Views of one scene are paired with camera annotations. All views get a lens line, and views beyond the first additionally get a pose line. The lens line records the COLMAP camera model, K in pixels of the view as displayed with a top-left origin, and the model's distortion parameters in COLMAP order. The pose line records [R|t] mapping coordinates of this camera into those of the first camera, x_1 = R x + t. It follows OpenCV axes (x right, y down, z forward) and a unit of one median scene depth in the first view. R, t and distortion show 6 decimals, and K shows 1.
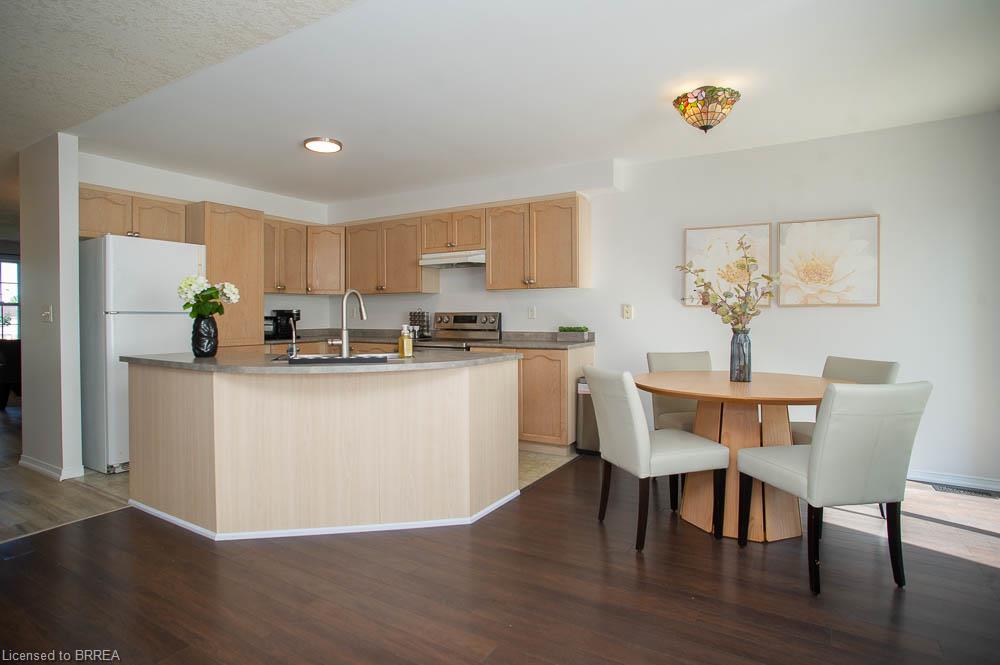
lens RADIAL K [[510.4, 0, 499.5], [0, 510.4, 324.0], [0, 0, 1]] dist [-0.038252, -0.000320]
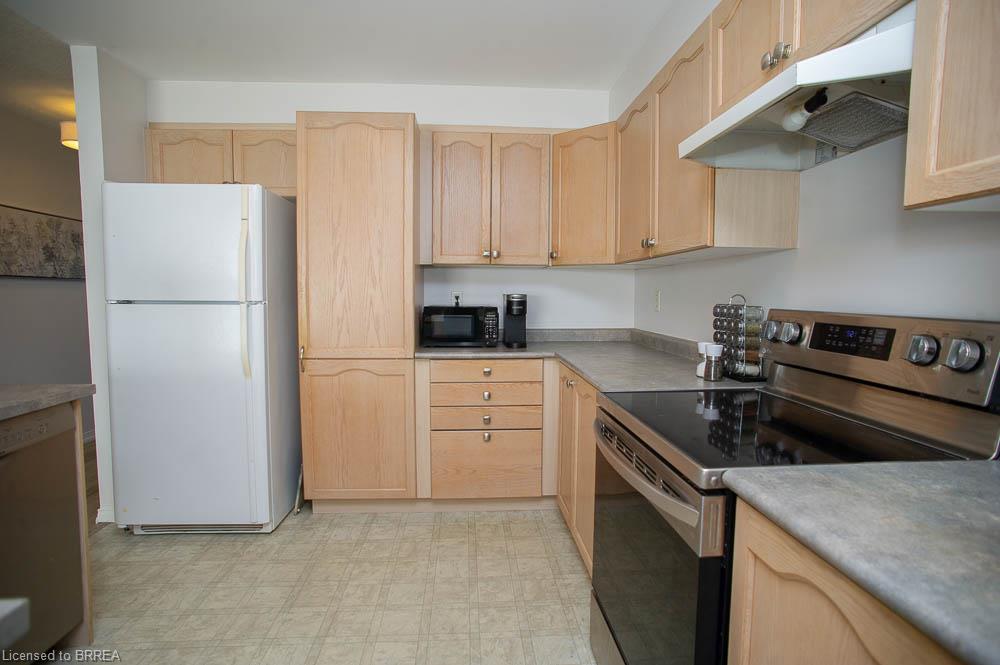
lens RADIAL K [[515.9, 0, 494.3], [0, 515.9, 328.3], [0, 0, 1]] dist [-0.034528, 0.000335]
pose [[0.563838, 0.060976, -0.823631, 0.043455], [-0.020173, 0.997990, 0.060074, -0.025946], [0.825639, -0.017257, 0.563935, 0.689533]]
